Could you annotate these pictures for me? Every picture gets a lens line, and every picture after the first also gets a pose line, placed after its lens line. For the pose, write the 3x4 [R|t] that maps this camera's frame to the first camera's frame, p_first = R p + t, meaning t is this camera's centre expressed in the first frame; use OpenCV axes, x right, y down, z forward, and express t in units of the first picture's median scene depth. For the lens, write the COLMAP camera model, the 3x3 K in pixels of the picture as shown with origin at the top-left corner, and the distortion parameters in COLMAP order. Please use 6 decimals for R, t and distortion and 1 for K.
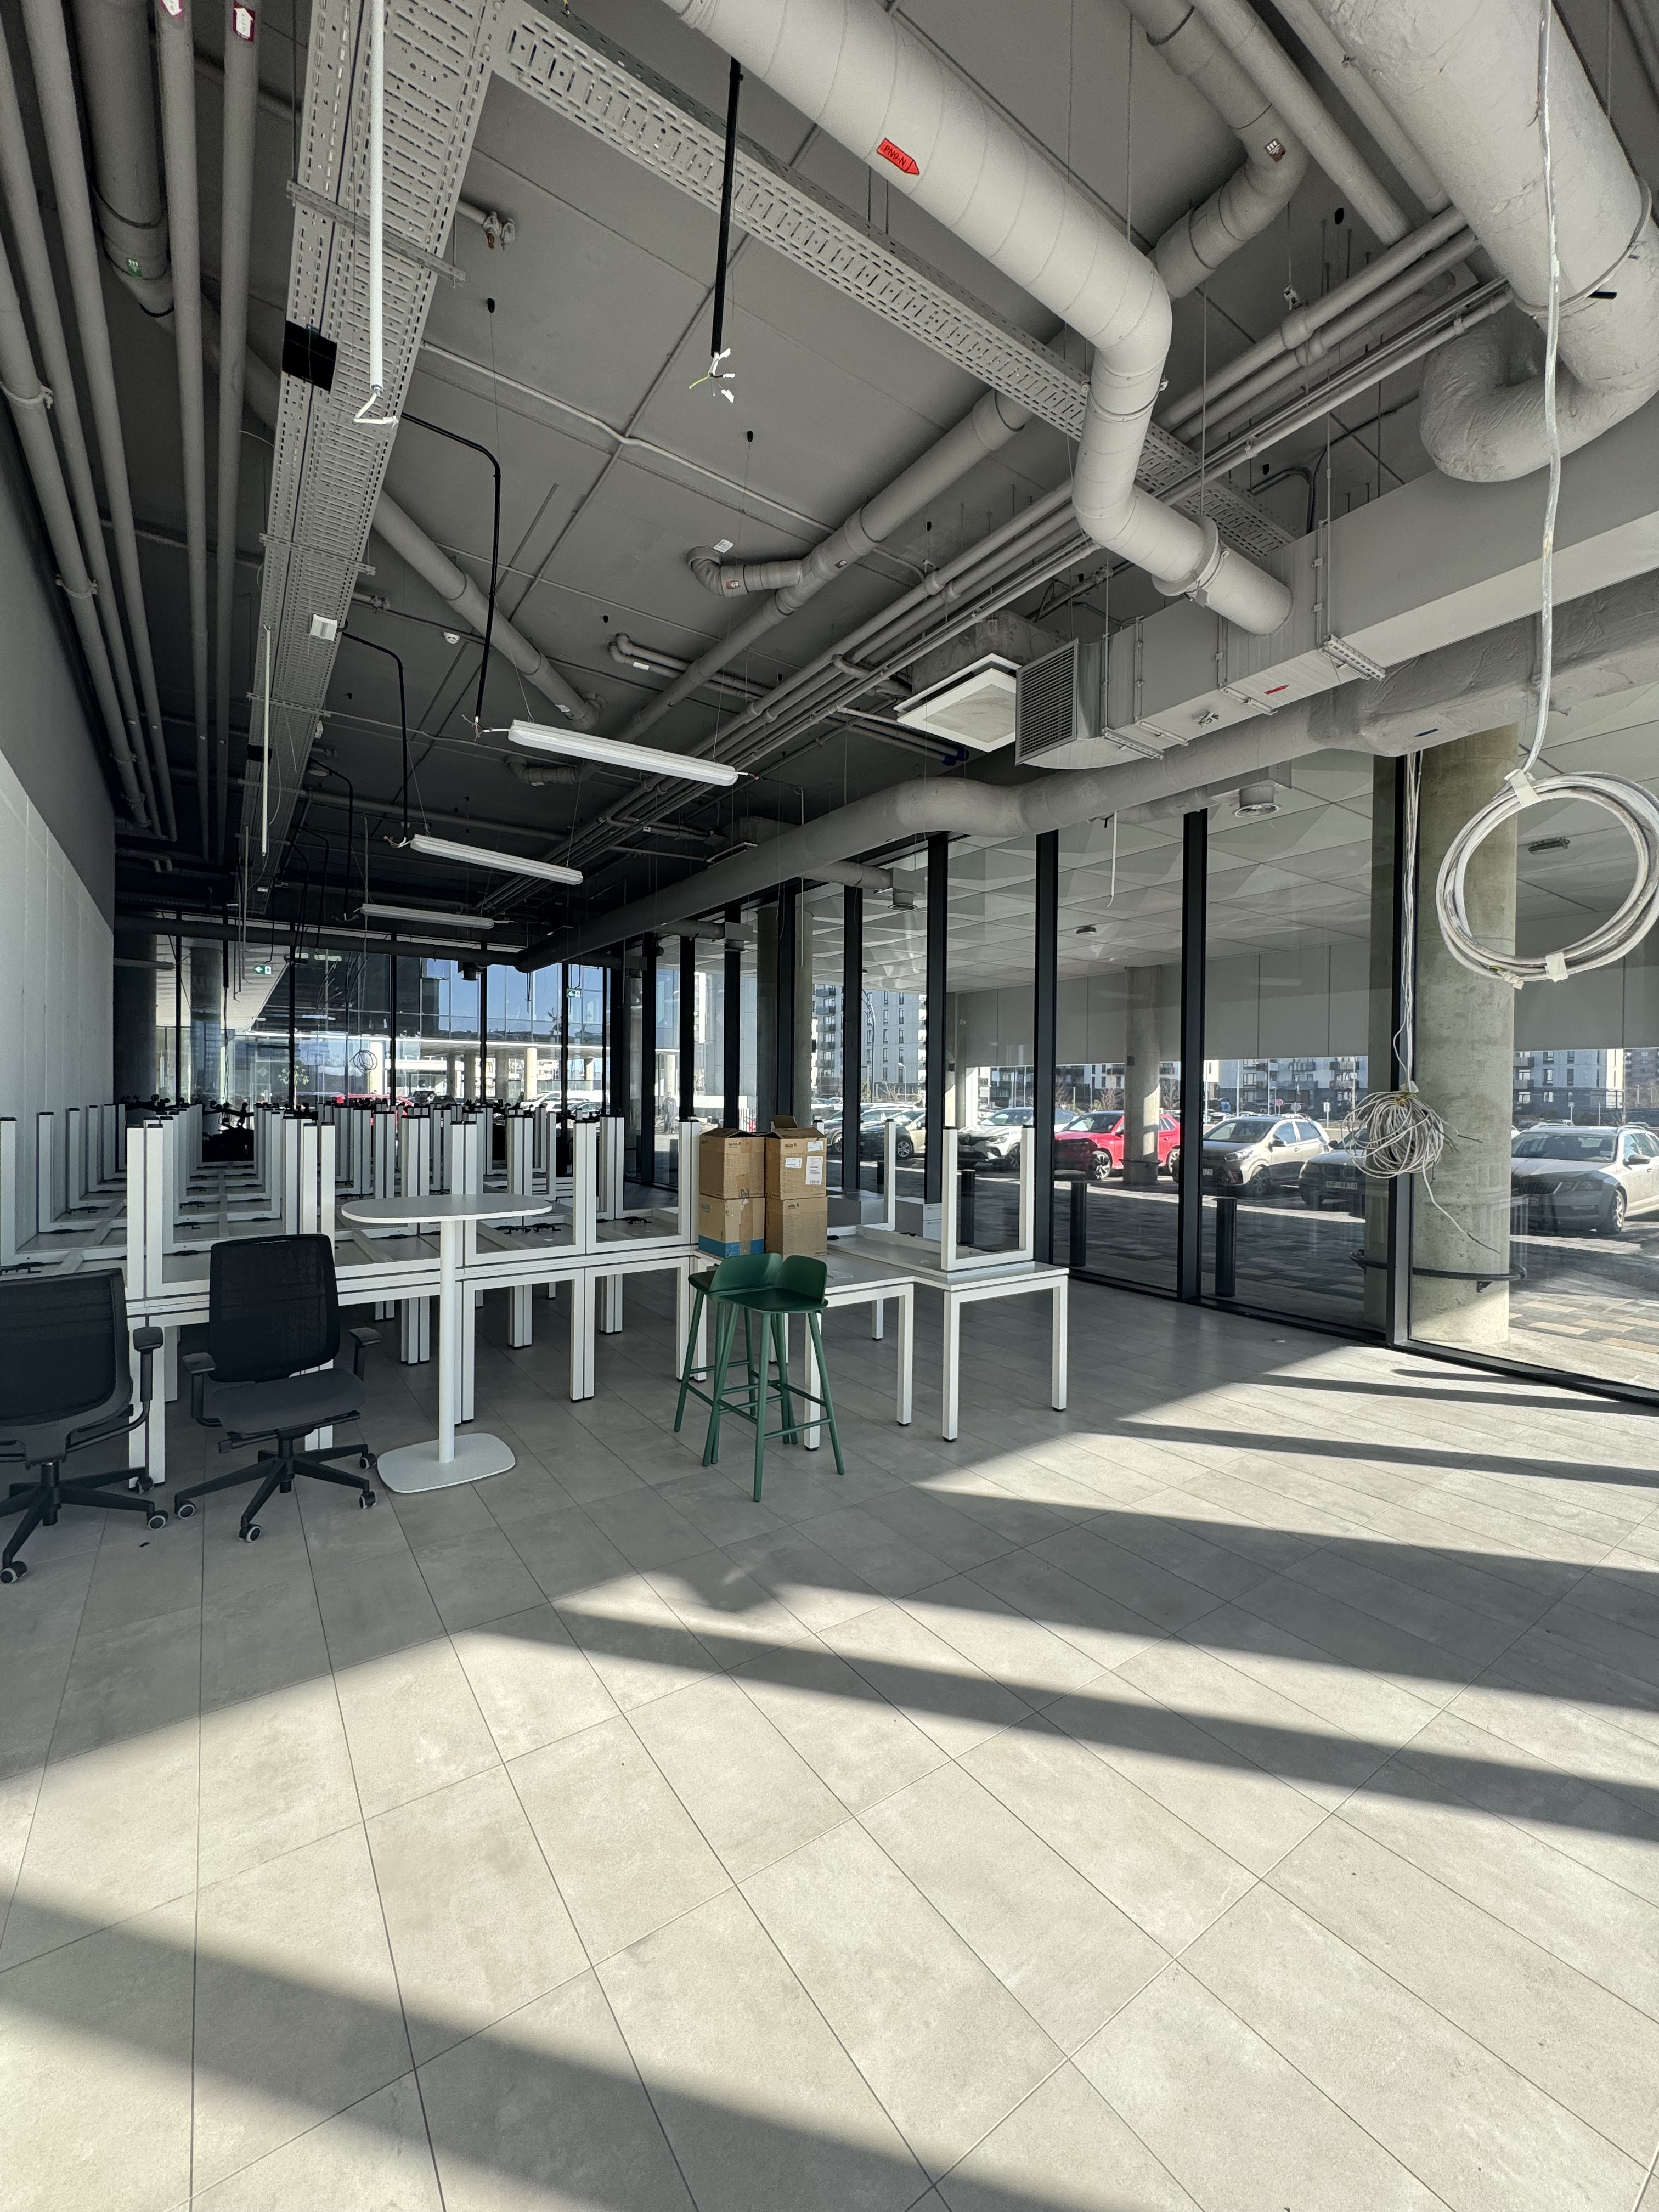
lens RADIAL K [[883.3, 0, 820.4], [0, 883.3, 1100.6], [0, 0, 1]] dist [-0.000477, -0.000200]
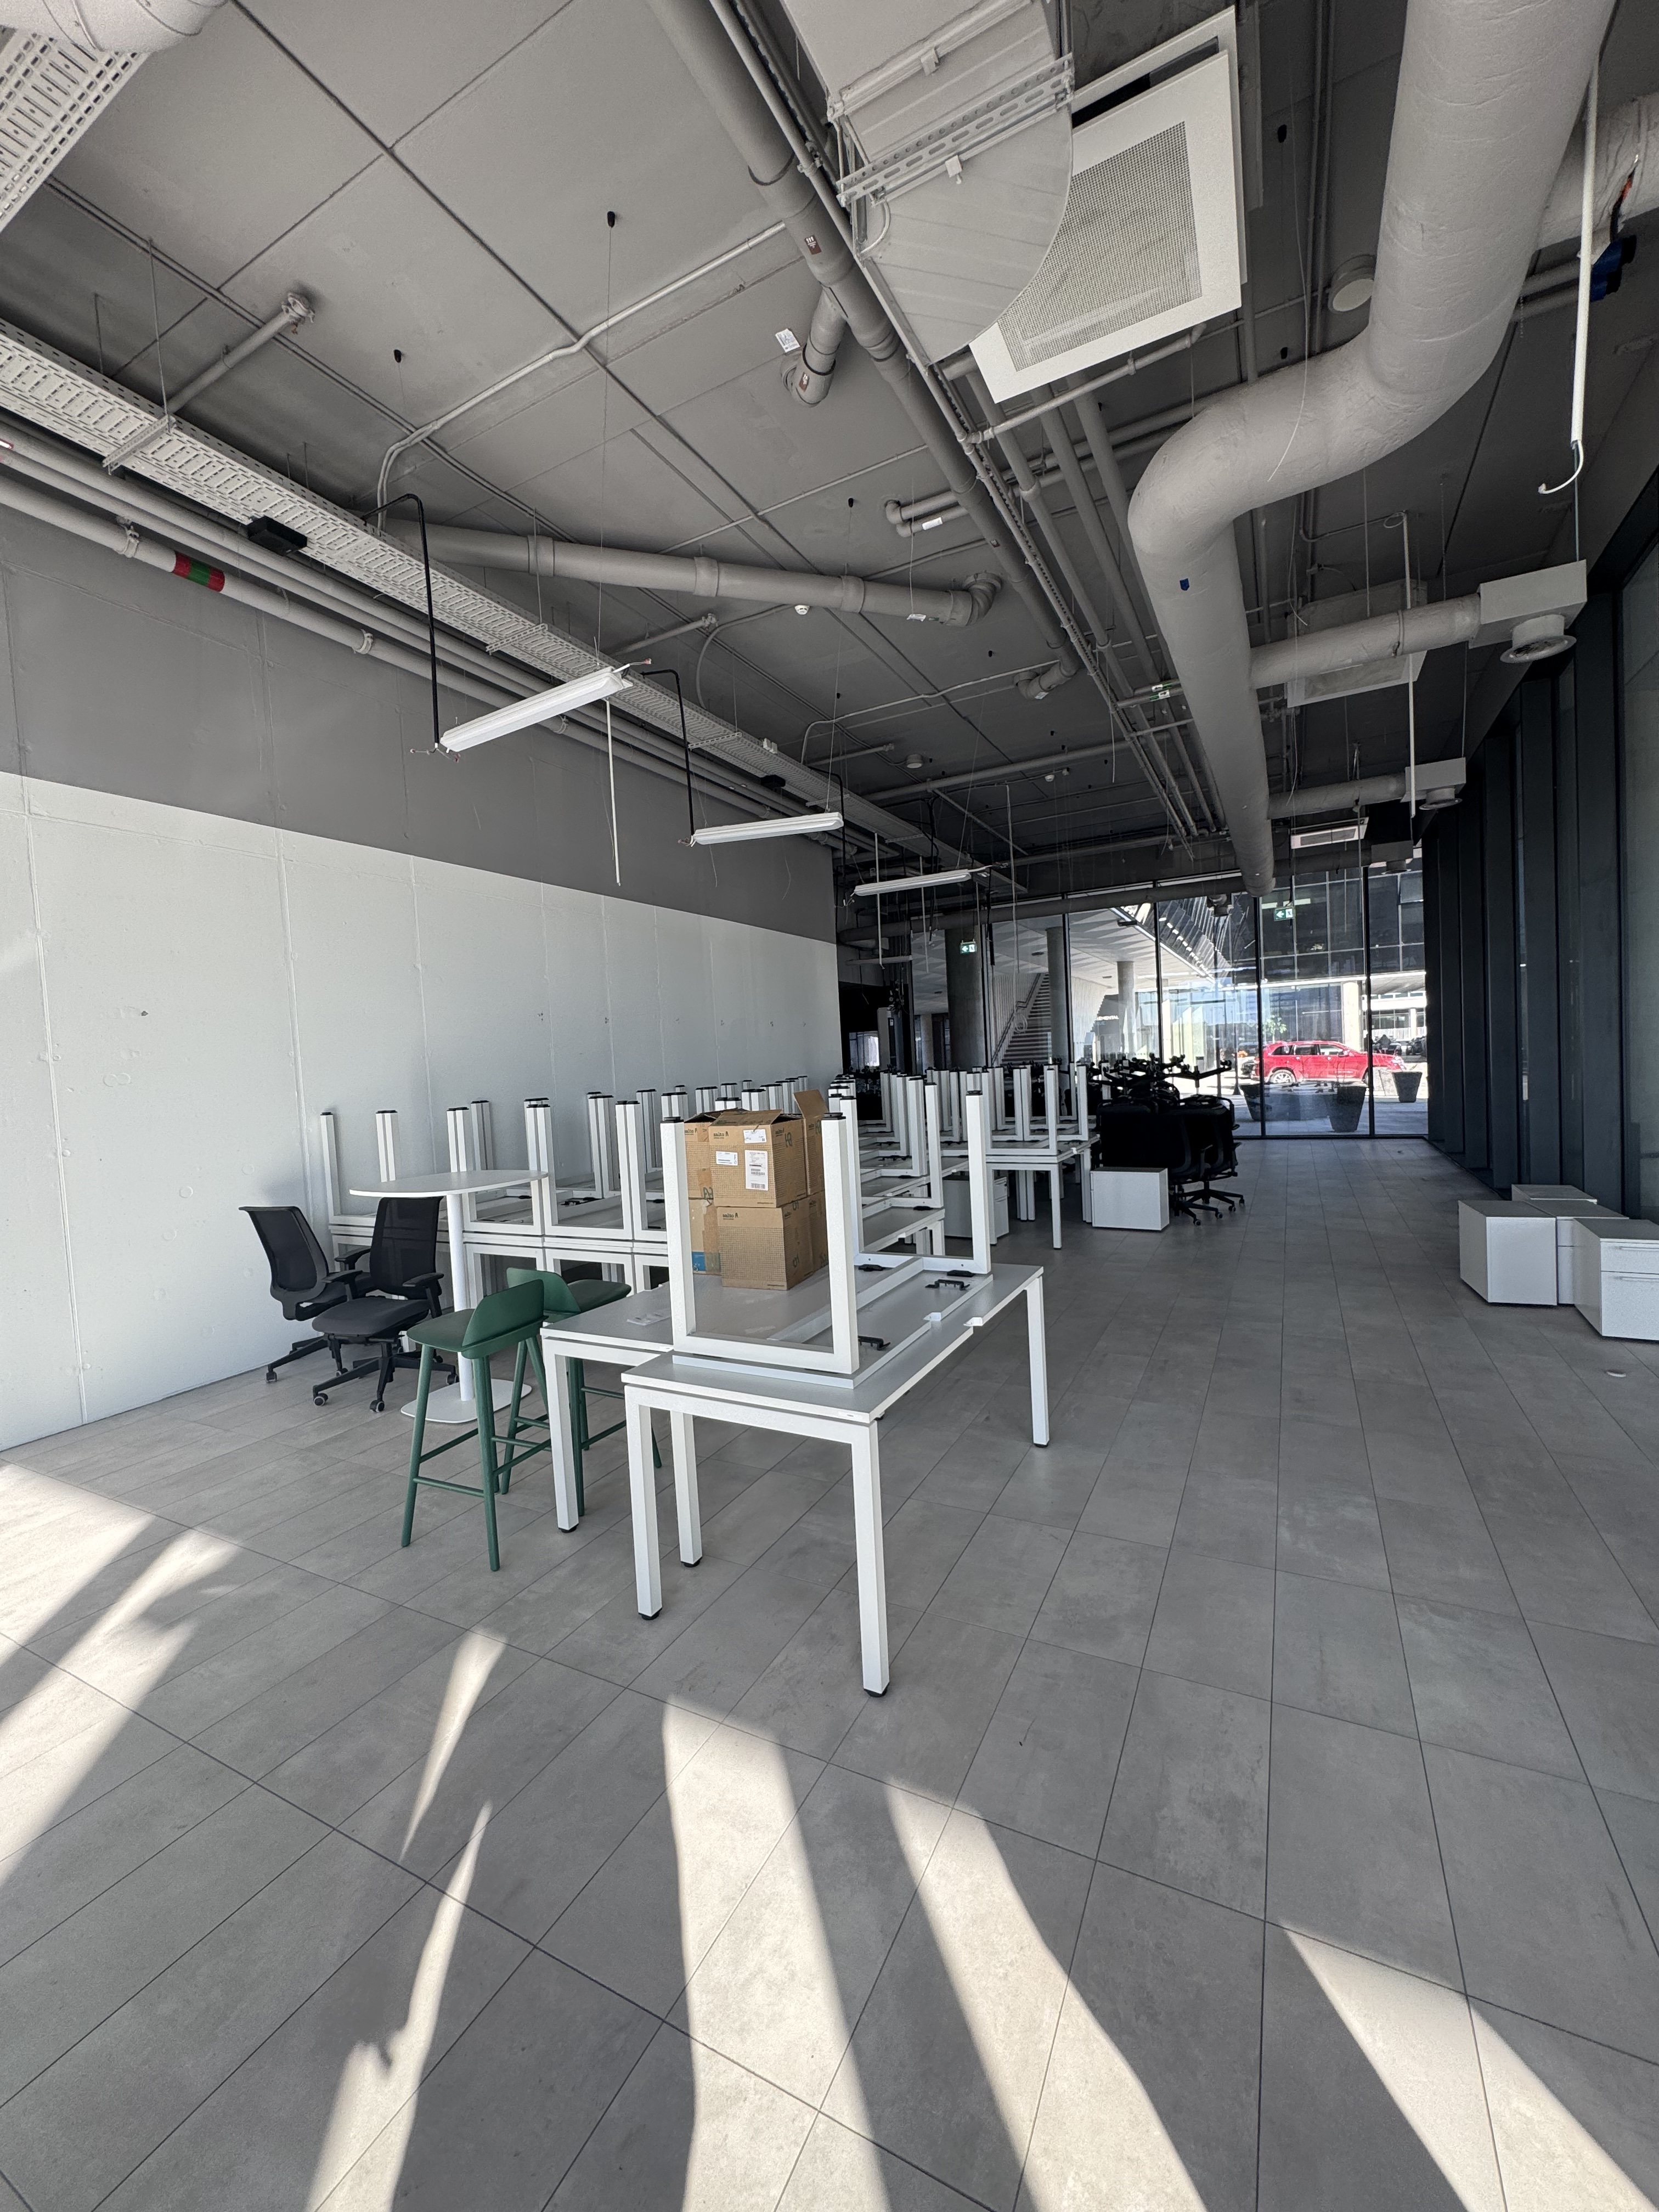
lens RADIAL K [[883.3, 0, 826.9], [0, 883.3, 1096.4], [0, 0, 1]] dist [-0.000477, -0.000200]
pose [[0.460062, 0.000907, -0.887887, 0.870783], [0.050911, 0.998327, 0.027399, 0.003396], [0.886426, -0.057808, 0.459246, 0.960703]]
